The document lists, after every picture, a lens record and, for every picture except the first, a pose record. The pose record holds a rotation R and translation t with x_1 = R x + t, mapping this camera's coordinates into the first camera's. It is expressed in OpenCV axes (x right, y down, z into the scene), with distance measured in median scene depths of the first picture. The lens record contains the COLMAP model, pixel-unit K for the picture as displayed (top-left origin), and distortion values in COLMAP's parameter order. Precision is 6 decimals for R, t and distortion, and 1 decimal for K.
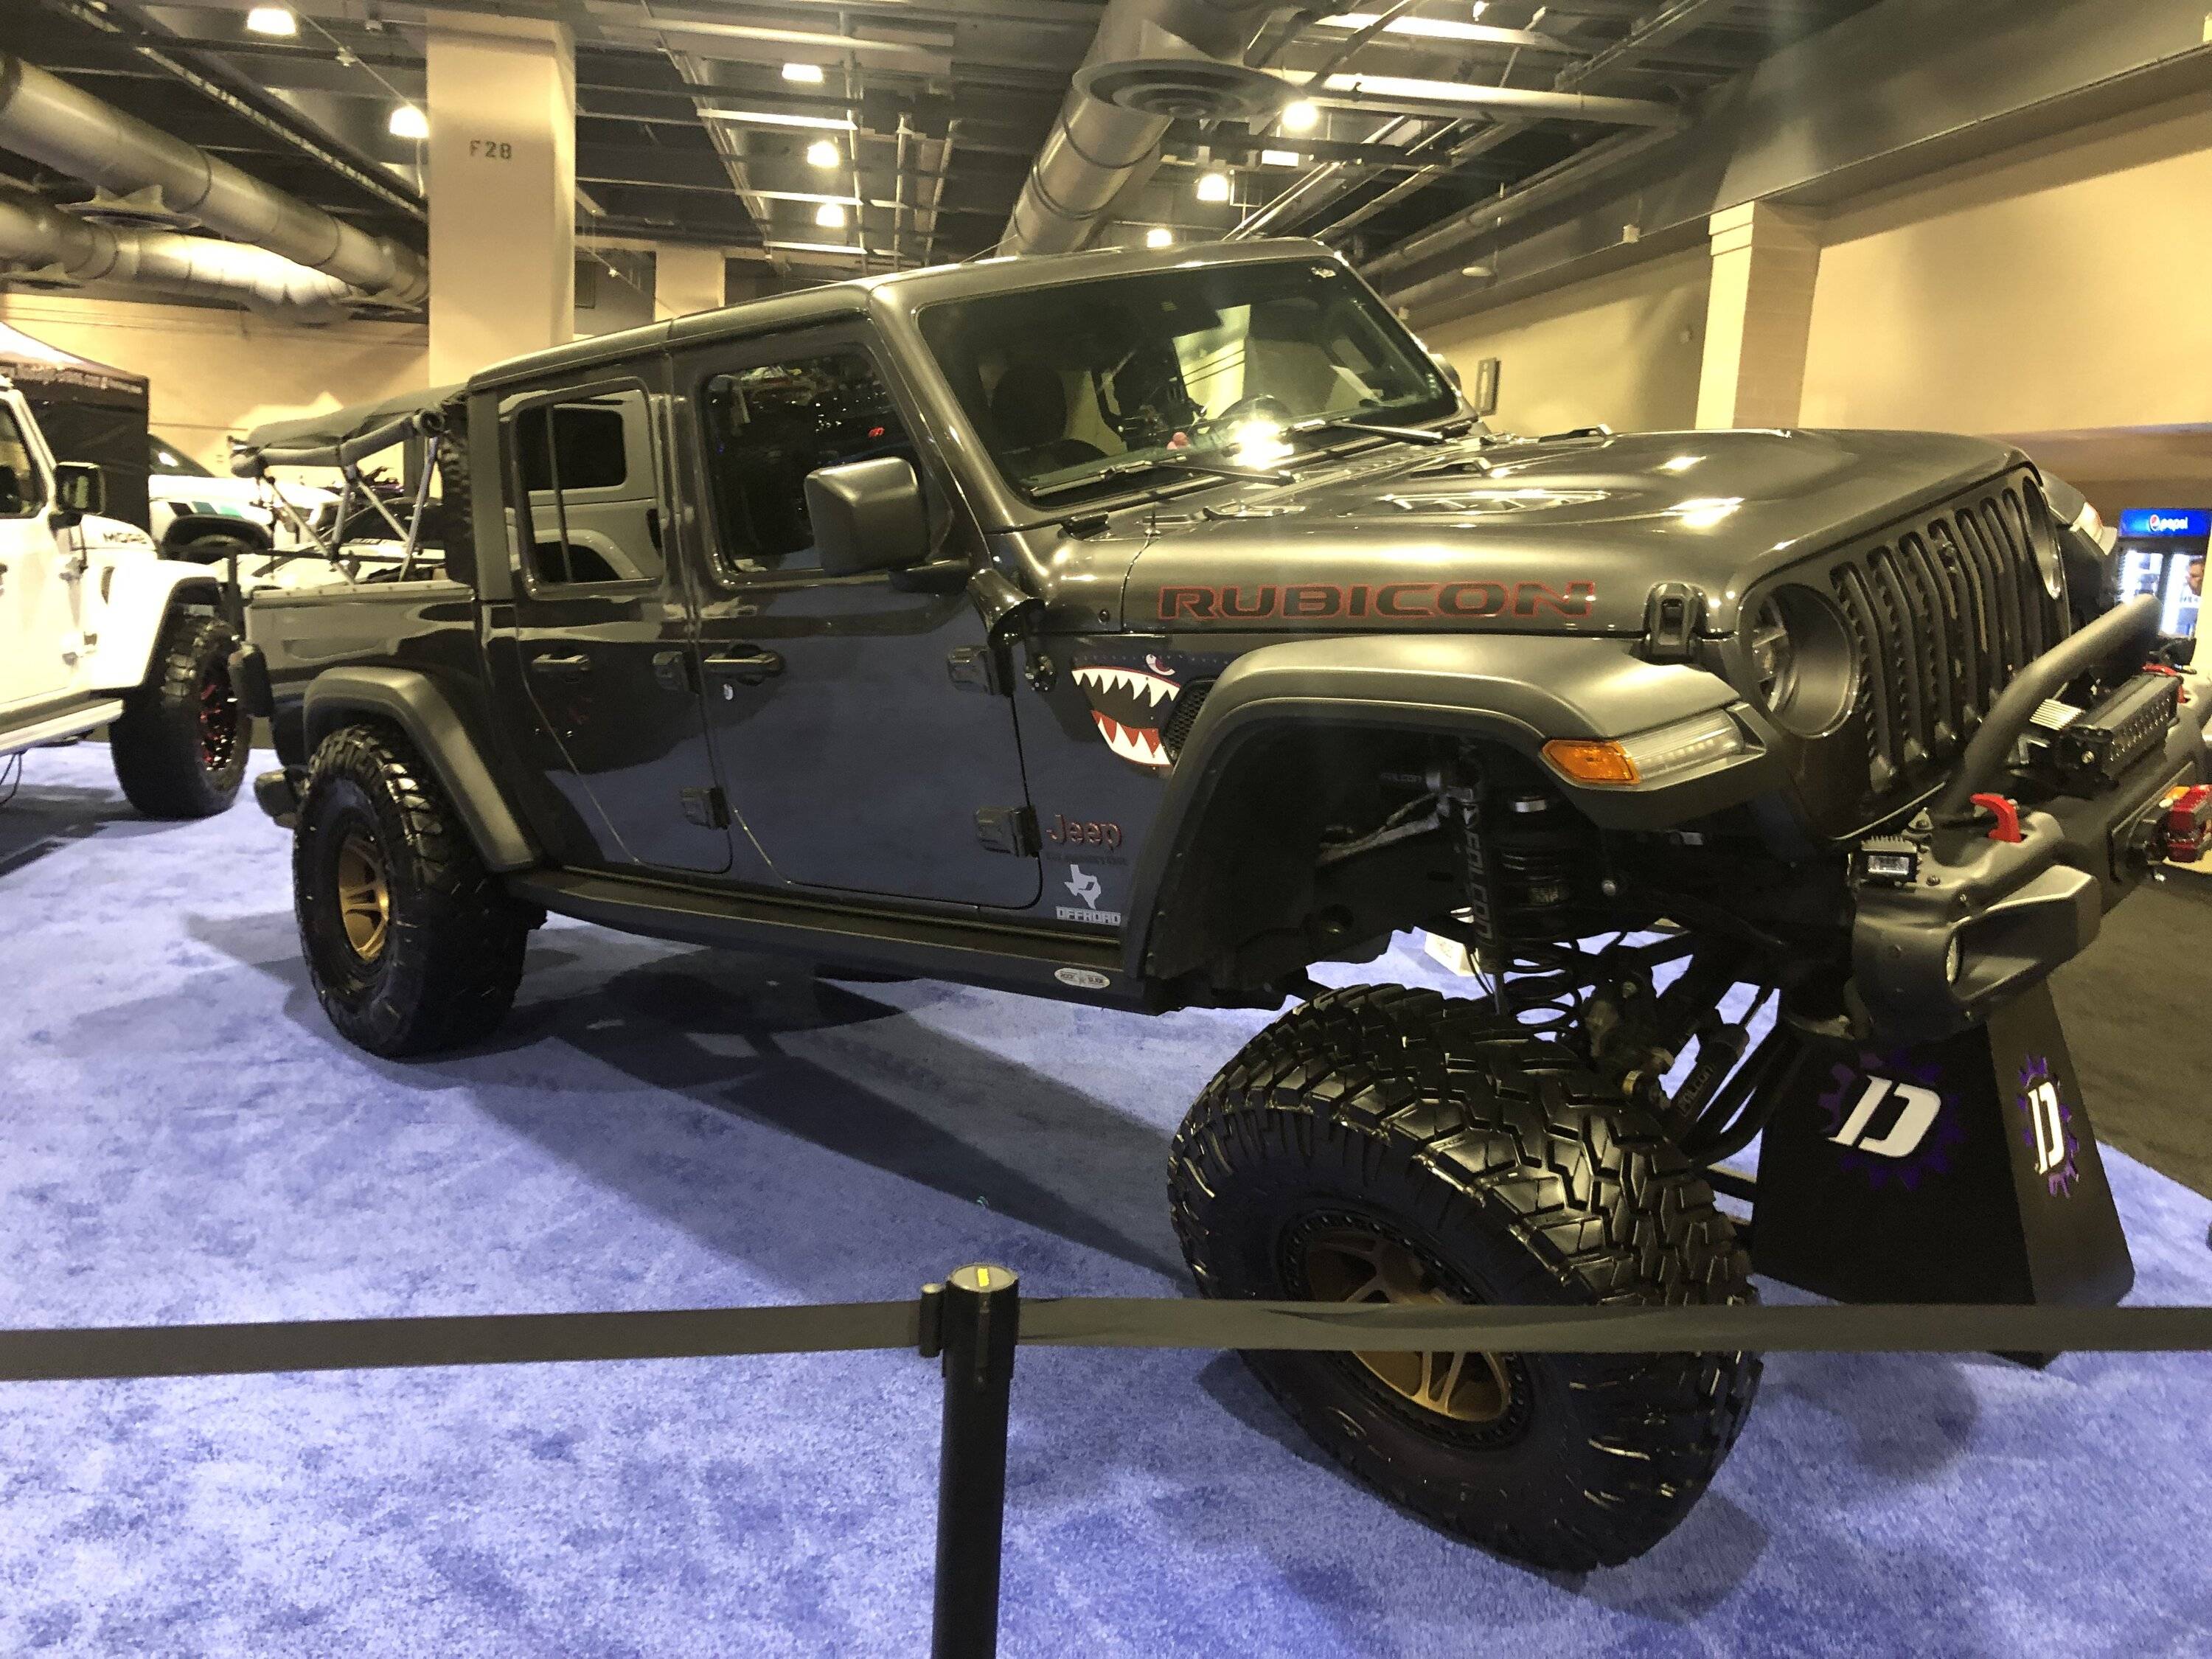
lens RADIAL K [[1819.4, 0, 1106.0], [0, 1819.4, 829.5], [0, 0, 1]] dist [0.010582, 0.009349]
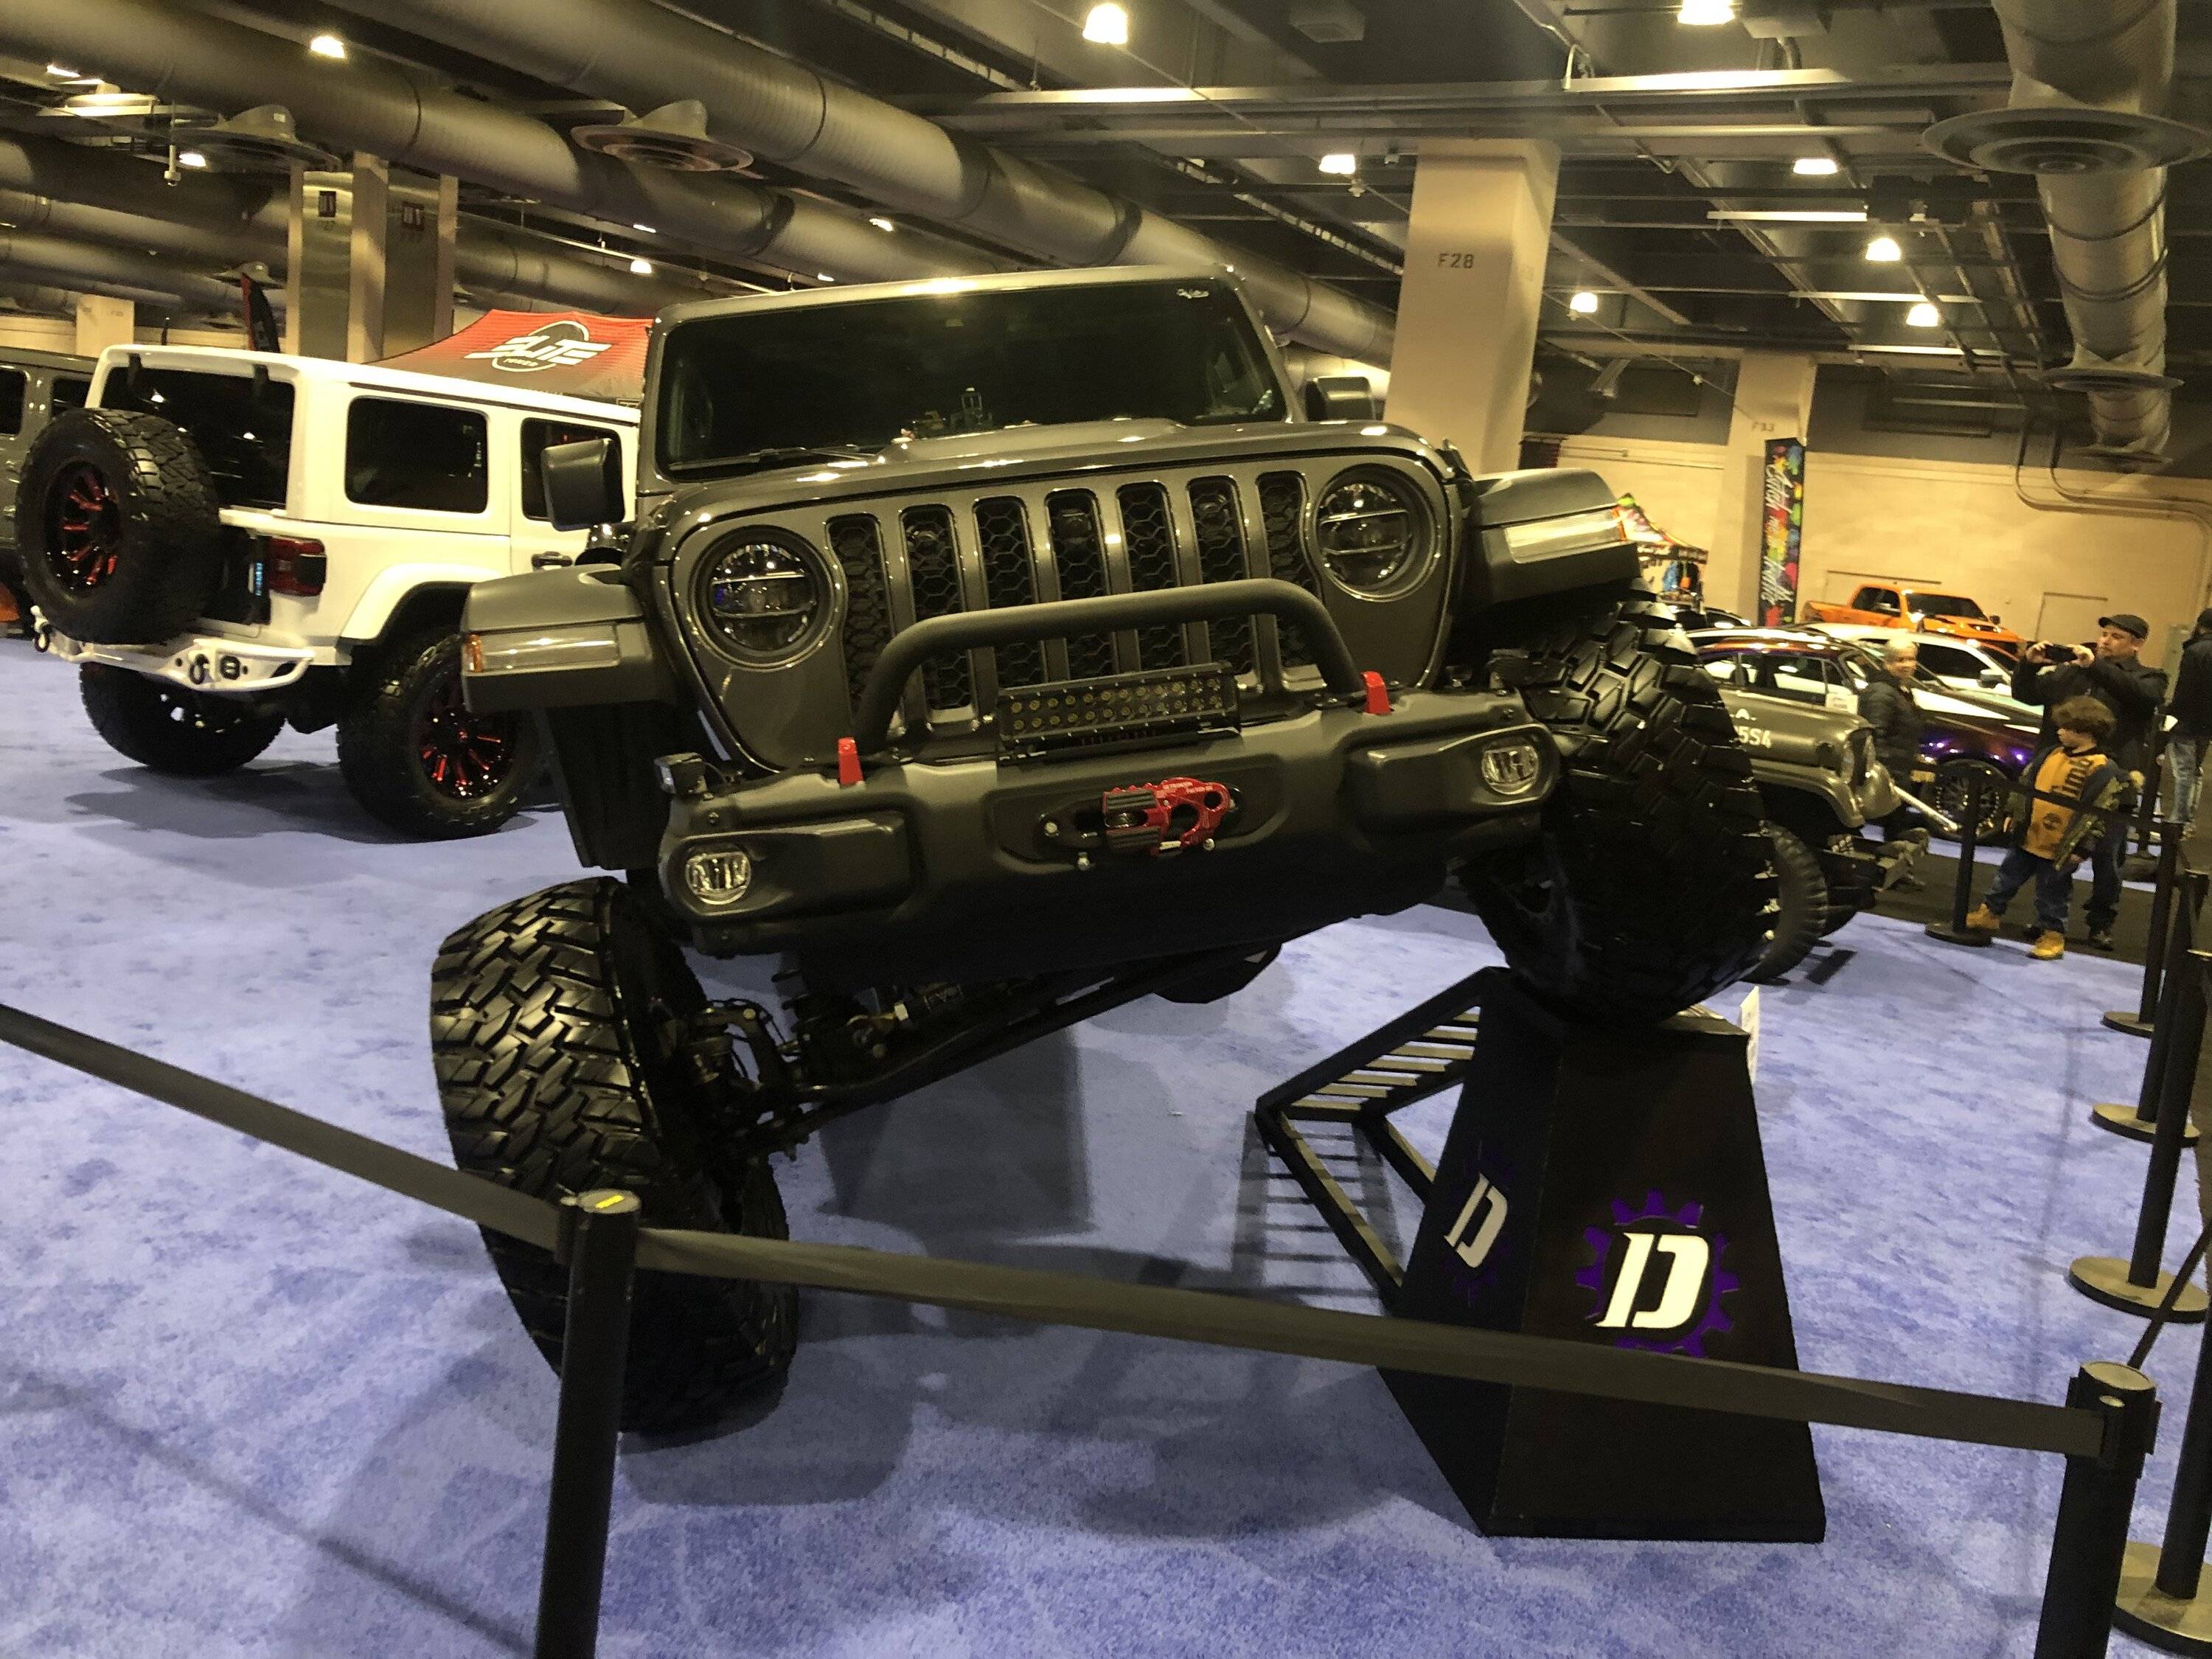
lens RADIAL K [[1819.4, 0, 1106.0], [0, 1819.4, 829.5], [0, 0, 1]] dist [0.010582, 0.009349]
pose [[0.802348, 0.130274, -0.582466, 0.140375], [-0.165764, 0.986135, -0.007783, 0.001883], [0.573376, 0.102796, 0.812818, 0.032420]]
